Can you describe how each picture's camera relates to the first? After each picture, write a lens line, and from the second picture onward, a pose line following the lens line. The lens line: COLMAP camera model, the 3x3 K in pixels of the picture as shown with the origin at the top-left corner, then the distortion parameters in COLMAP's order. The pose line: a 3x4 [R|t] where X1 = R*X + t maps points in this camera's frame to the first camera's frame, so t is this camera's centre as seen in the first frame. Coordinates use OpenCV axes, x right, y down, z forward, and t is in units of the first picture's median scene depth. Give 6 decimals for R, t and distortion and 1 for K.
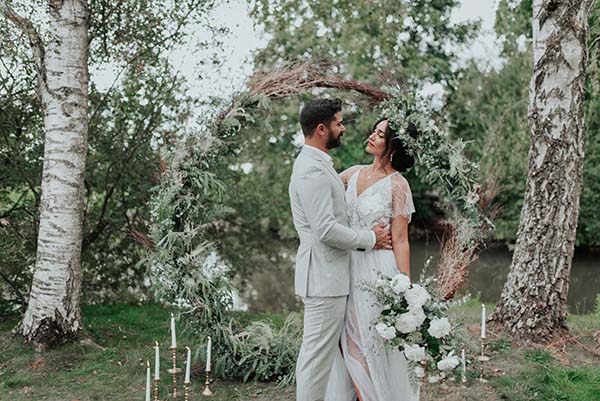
lens RADIAL K [[569.8, 0, 300.0], [0, 569.8, 200.5], [0, 0, 1]] dist [0.004929, 0.009756]
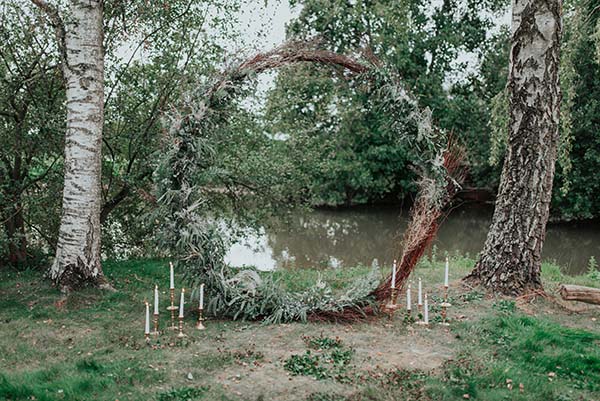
lens RADIAL K [[569.8, 0, 300.0], [0, 569.8, 200.5], [0, 0, 1]] dist [0.004929, 0.009756]
pose [[0.996991, 0.005974, -0.077282, 0.110087], [-0.001968, 0.998655, 0.051803, 0.014117], [0.077488, -0.051495, 0.995663, -0.113334]]
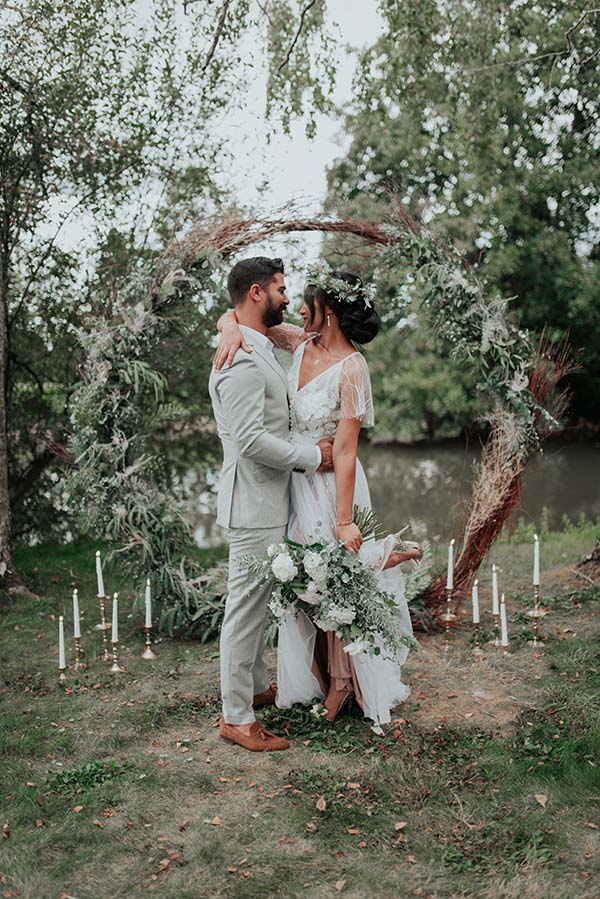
lens RADIAL K [[853.8, 0, 300.0], [0, 853.8, 449.5], [0, 0, 1]] dist [0.004929, 0.009756]
pose [[0.986659, -0.024345, -0.160968, 0.189891], [0.036144, 0.996836, 0.070789, -0.005915], [0.158736, -0.075662, 0.984418, -0.050330]]
